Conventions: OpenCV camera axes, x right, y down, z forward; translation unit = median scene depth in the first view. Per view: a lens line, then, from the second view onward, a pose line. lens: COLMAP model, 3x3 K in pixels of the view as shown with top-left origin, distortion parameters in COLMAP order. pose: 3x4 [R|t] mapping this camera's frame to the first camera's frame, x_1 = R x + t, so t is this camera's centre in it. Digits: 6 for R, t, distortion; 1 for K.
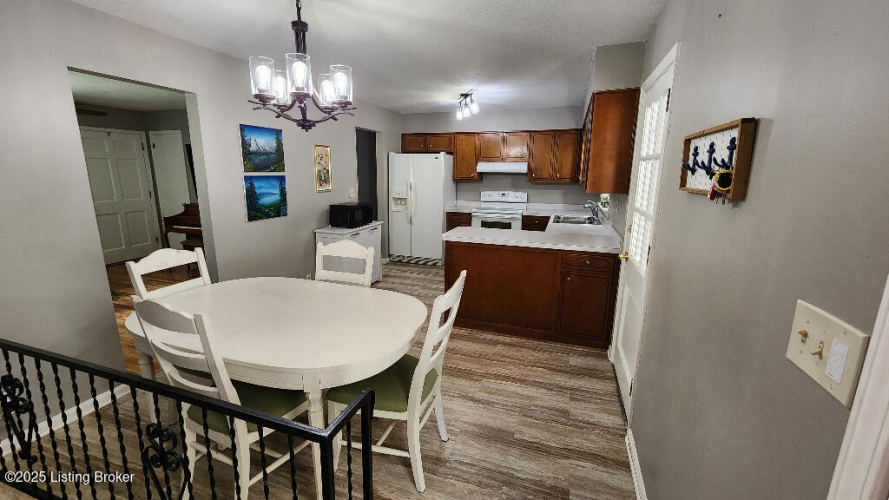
lens RADIAL K [[368.8, 0, 439.4], [0, 368.8, 246.5], [0, 0, 1]] dist [0.000767, -0.000211]
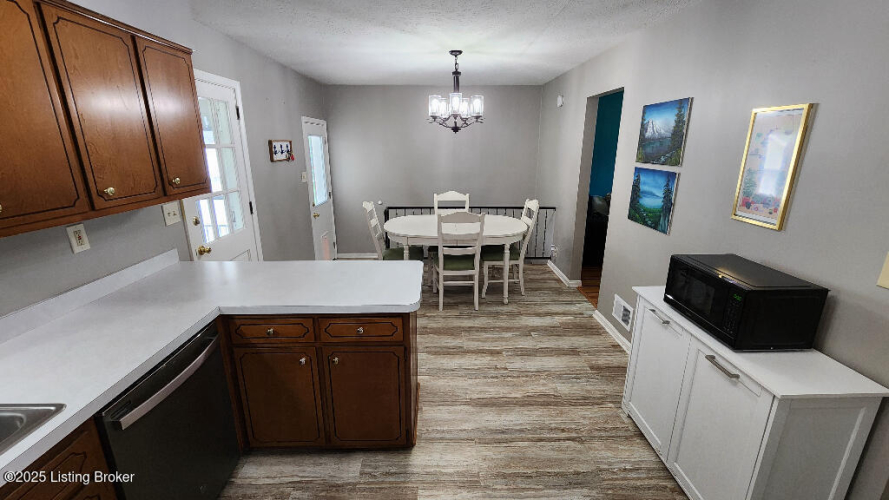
lens RADIAL K [[368.8, 0, 439.4], [0, 368.8, 246.5], [0, 0, 1]] dist [0.000767, -0.000211]
pose [[-0.941614, 0.081495, -0.326683, 0.157123], [-0.077661, 0.891532, 0.446250, -0.290513], [0.327616, 0.445566, -0.833150, 1.279297]]
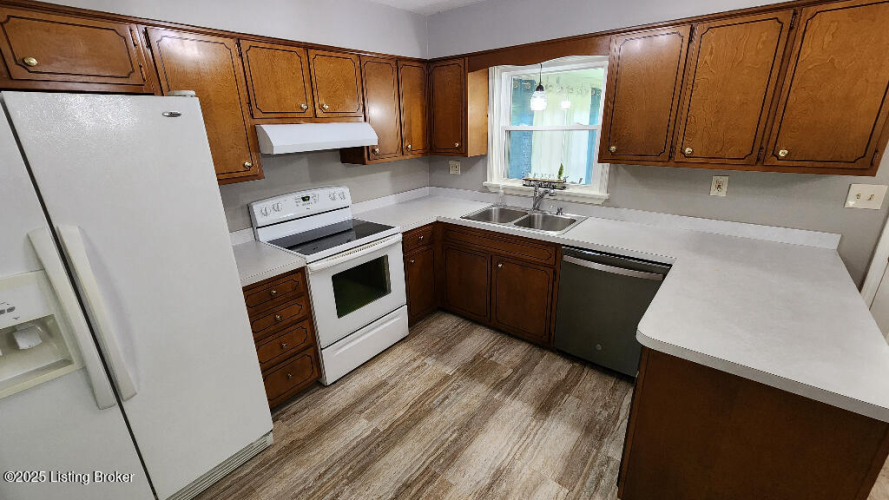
lens RADIAL K [[362.6, 0, 443.8], [0, 362.6, 246.2], [0, 0, 1]] dist [-0.010551, 0.000060]
pose [[0.342116, -0.323008, 0.882396, -0.243088], [0.221816, 0.940283, 0.258197, -0.233404], [-0.913102, 0.107396, 0.393334, 0.984383]]
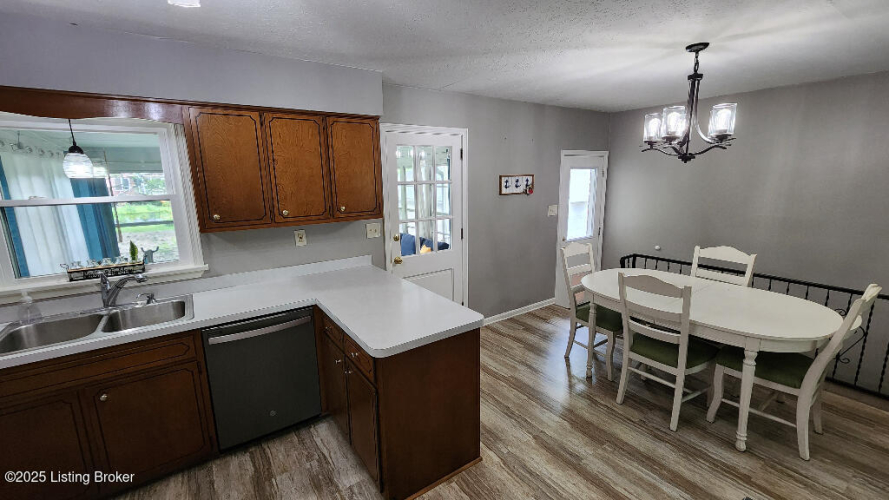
lens RADIAL K [[368.8, 0, 439.4], [0, 368.8, 246.5], [0, 0, 1]] dist [0.000767, -0.000211]
pose [[-0.800233, -0.109513, 0.589605, -0.216850], [0.132852, 0.926380, 0.352377, -0.281528], [-0.584788, 0.360314, -0.726771, 1.165630]]
